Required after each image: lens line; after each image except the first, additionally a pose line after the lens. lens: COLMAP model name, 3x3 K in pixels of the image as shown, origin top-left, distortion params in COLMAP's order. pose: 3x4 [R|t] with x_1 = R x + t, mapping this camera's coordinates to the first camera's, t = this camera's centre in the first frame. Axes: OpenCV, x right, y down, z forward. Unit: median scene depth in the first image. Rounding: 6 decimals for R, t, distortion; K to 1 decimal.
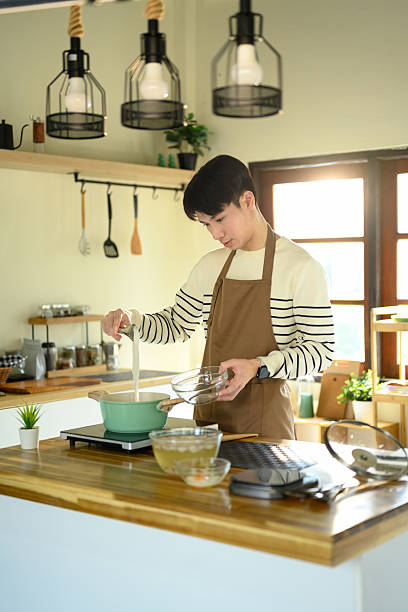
lens RADIAL K [[920.9, 0, 204.0], [0, 920.9, 306.0], [0, 0, 1]] dist [0.018890, 0.069009]
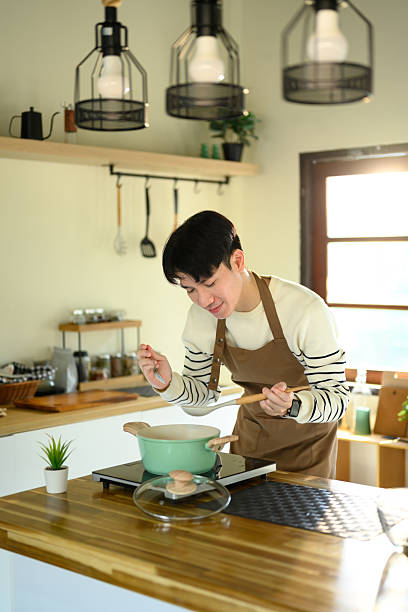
lens RADIAL K [[920.9, 0, 204.0], [0, 920.9, 306.0], [0, 0, 1]] dist [0.018890, 0.069009]
pose [[0.999300, 0.004206, -0.037178, -0.014806], [-0.003662, 0.999886, 0.014670, -0.022338], [0.037236, -0.014523, 0.999201, 0.106980]]
